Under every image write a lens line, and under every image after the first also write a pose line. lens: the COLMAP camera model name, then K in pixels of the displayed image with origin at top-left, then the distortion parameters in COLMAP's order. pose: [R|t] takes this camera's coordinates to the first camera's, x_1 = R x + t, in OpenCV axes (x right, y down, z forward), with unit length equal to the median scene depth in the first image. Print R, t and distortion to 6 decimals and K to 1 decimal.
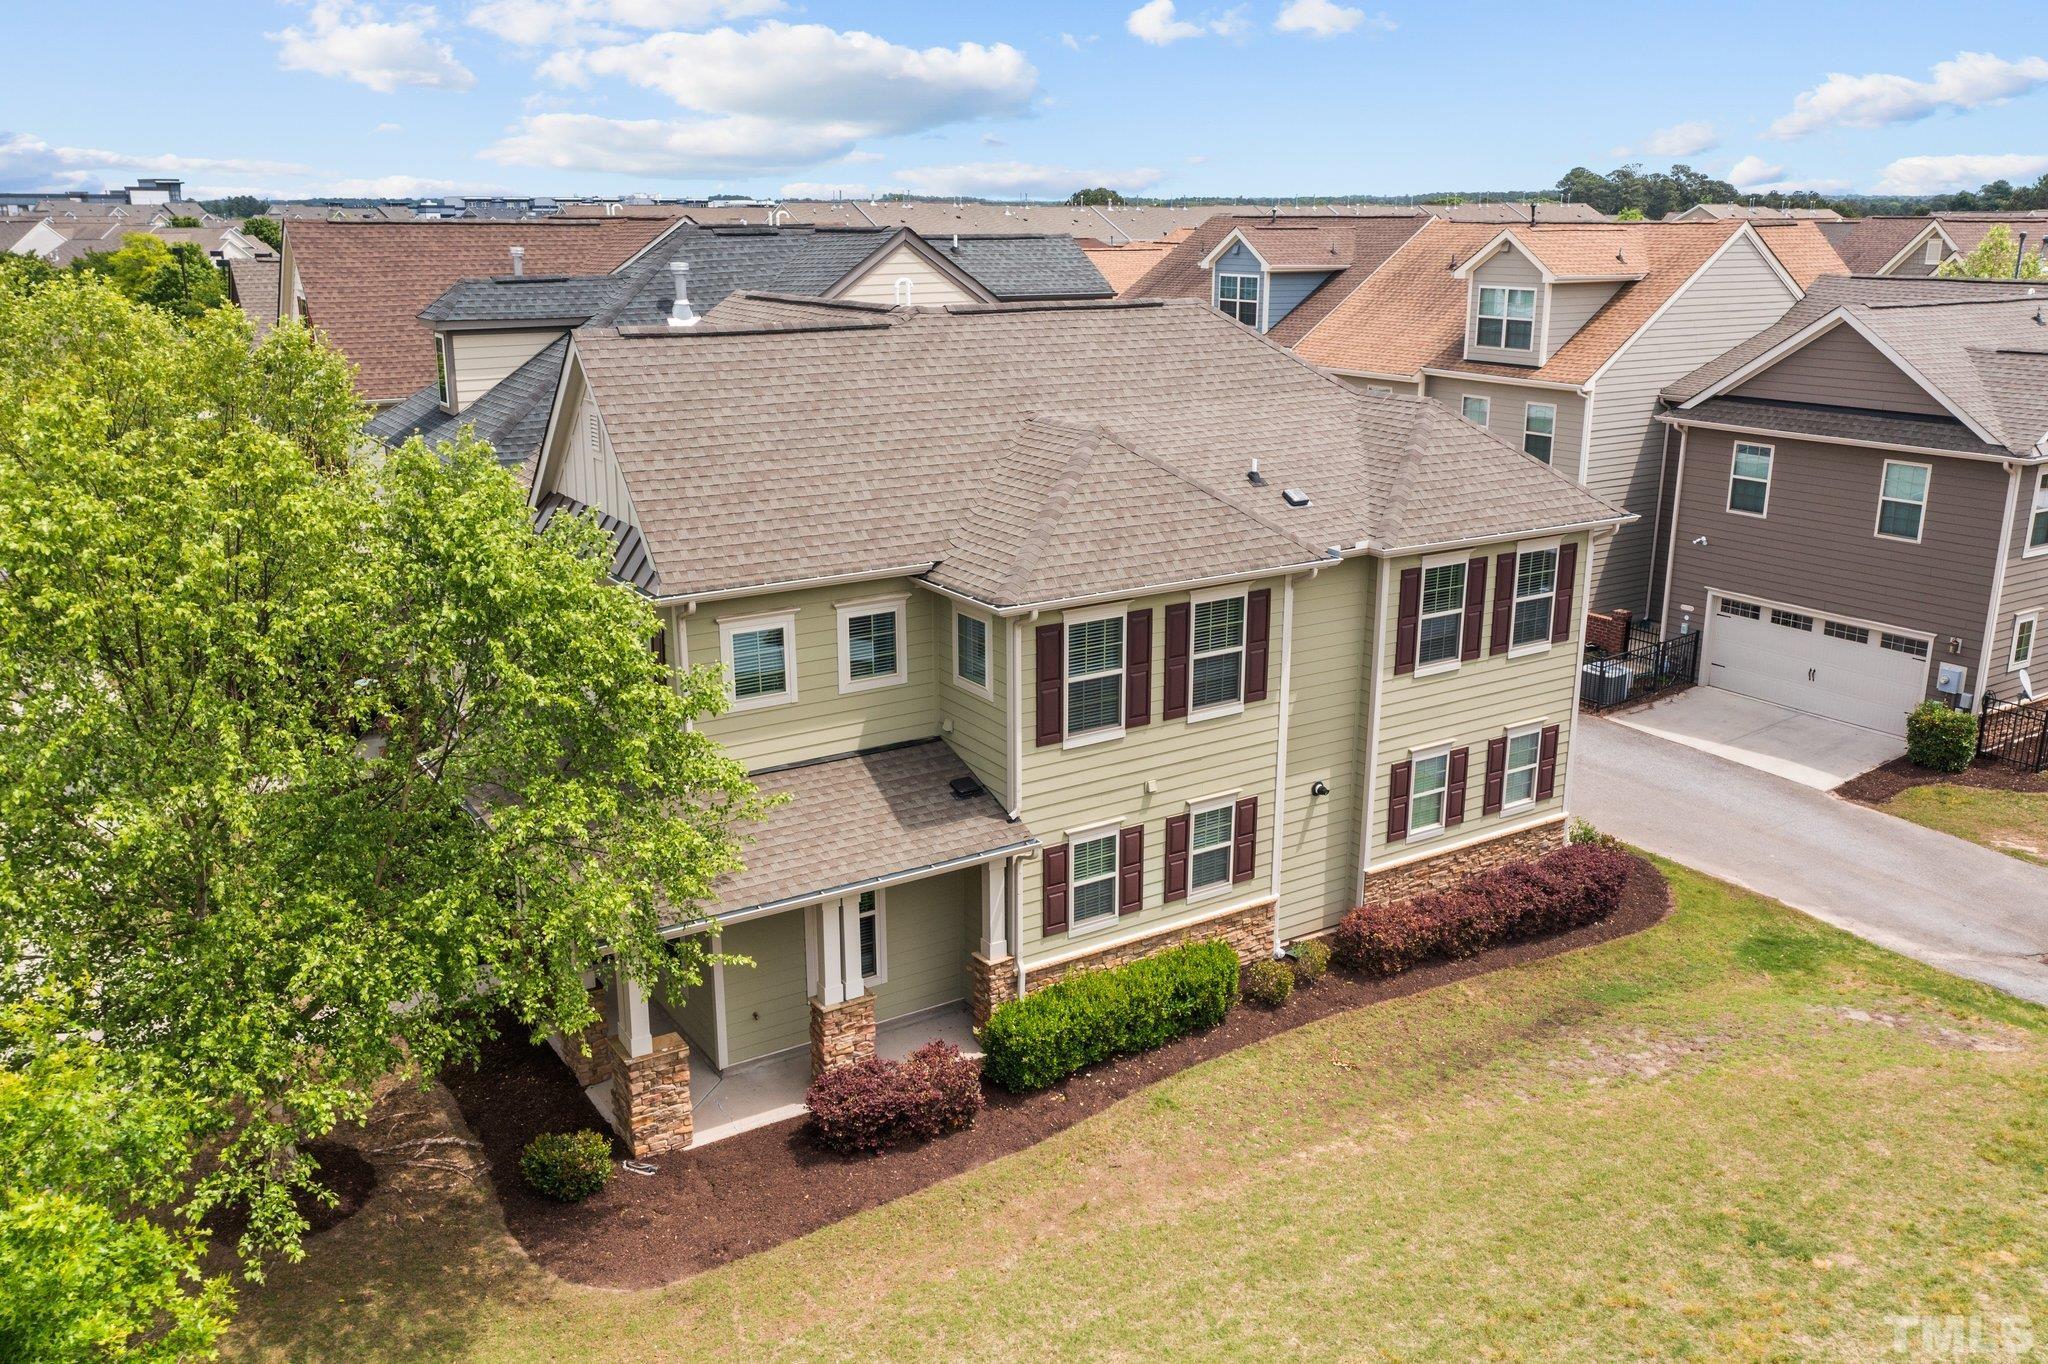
lens RADIAL K [[1627.5, 0, 1019.7], [0, 1627.5, 678.5], [0, 0, 1]] dist [-0.004988, 0.003667]
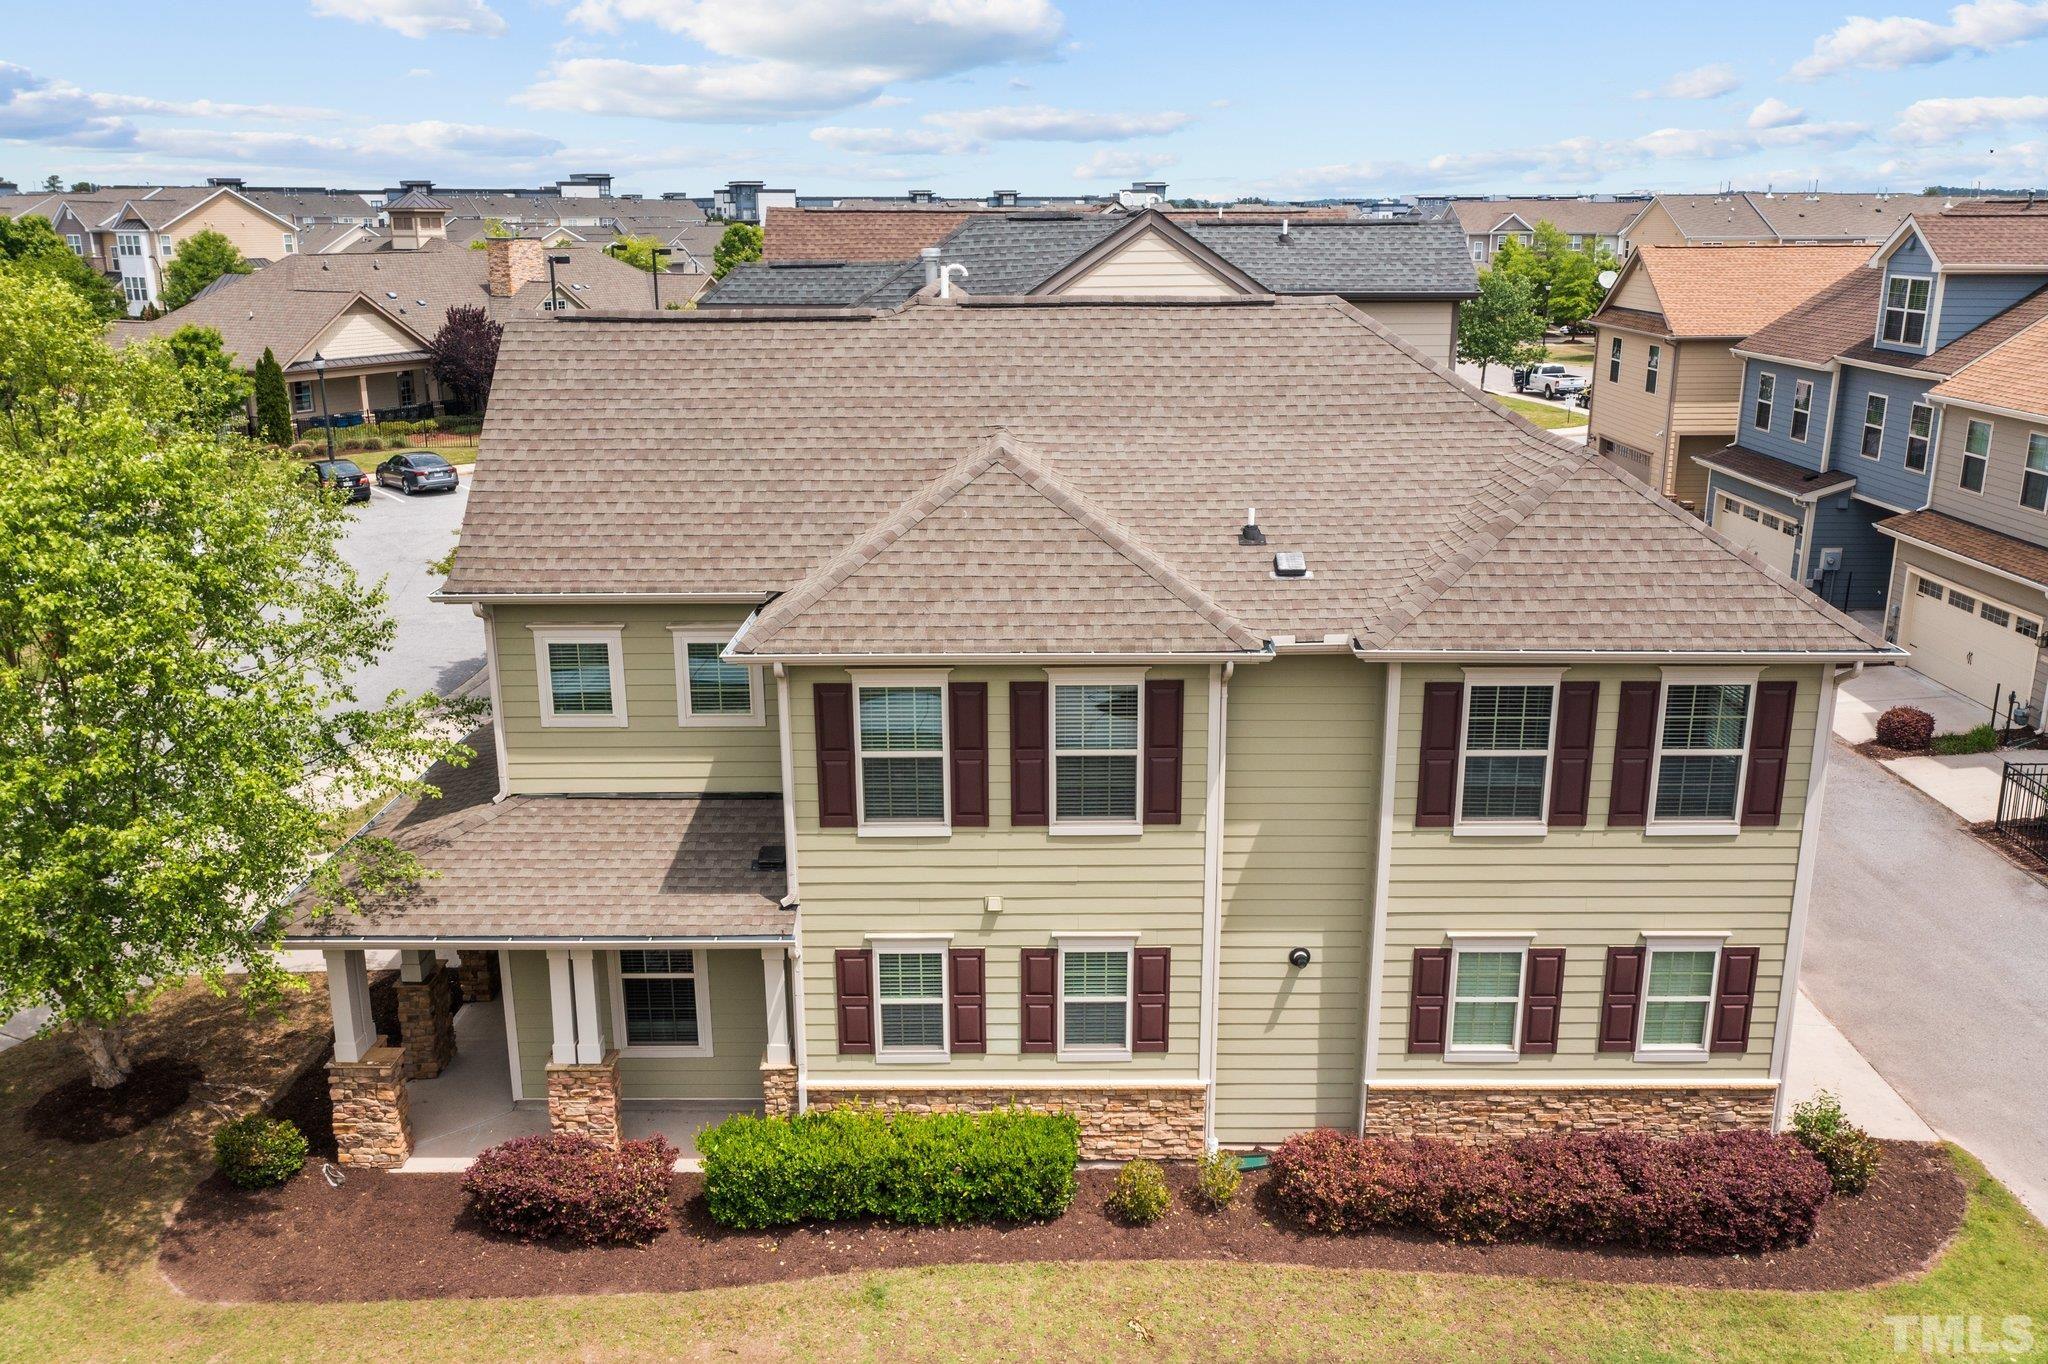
lens RADIAL K [[1627.5, 0, 1027.0], [0, 1627.5, 684.0], [0, 0, 1]] dist [-0.004988, 0.003667]
pose [[0.839367, 0.145796, -0.523648, 0.471382], [-0.143984, 0.988581, 0.044449, -0.074052], [0.524149, 0.038088, 0.850775, 0.312237]]
